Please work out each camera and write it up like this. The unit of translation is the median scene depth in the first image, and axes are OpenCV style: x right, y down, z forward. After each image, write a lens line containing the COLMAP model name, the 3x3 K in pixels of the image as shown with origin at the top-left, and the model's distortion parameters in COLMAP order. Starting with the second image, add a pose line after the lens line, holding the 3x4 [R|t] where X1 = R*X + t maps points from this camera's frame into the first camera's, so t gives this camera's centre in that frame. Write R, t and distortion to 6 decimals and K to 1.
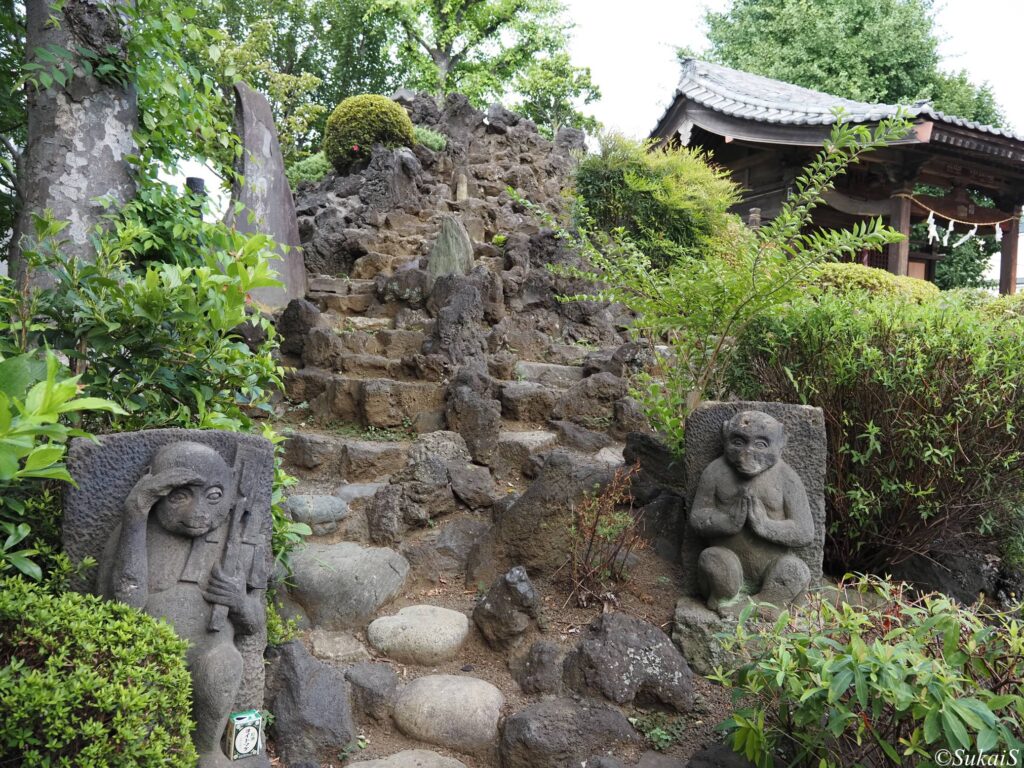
lens RADIAL K [[773.3, 0, 511.1], [0, 773.3, 378.1], [0, 0, 1]] dist [-0.009831, 0.000096]
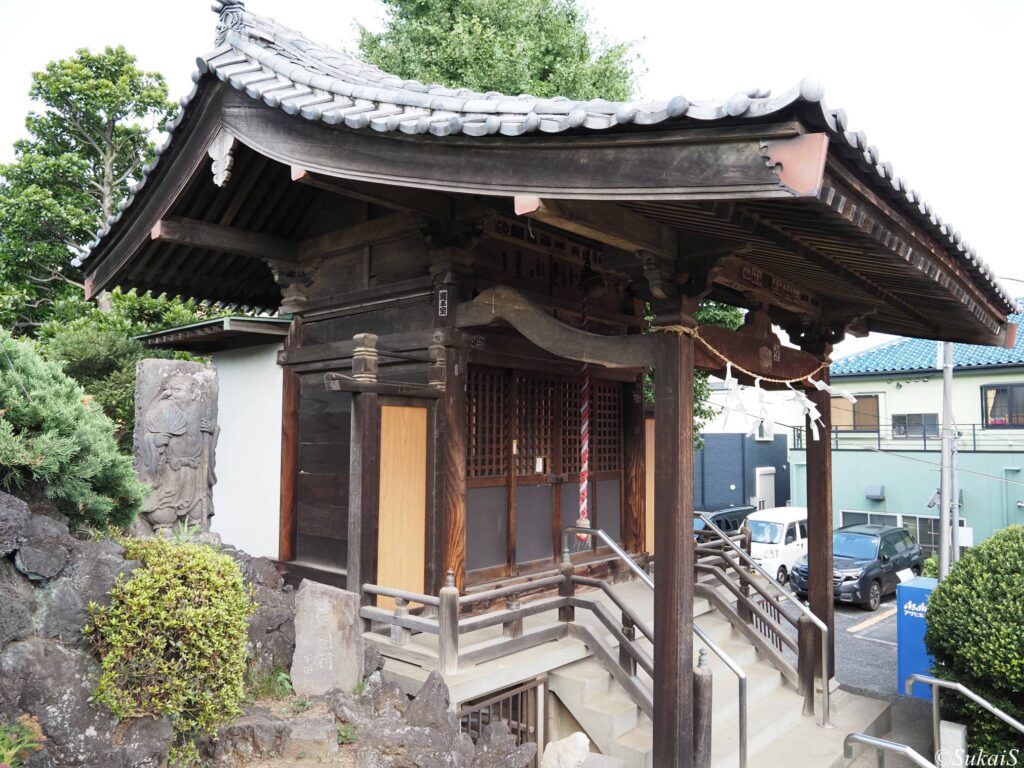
lens RADIAL K [[773.3, 0, 509.8], [0, 773.3, 387.0], [0, 0, 1]] dist [-0.009831, 0.000096]
pose [[0.928448, 0.003717, 0.371443, 0.218426], [0.026135, 0.996818, -0.075300, -0.147280], [-0.370541, 0.079620, 0.925397, 0.537749]]
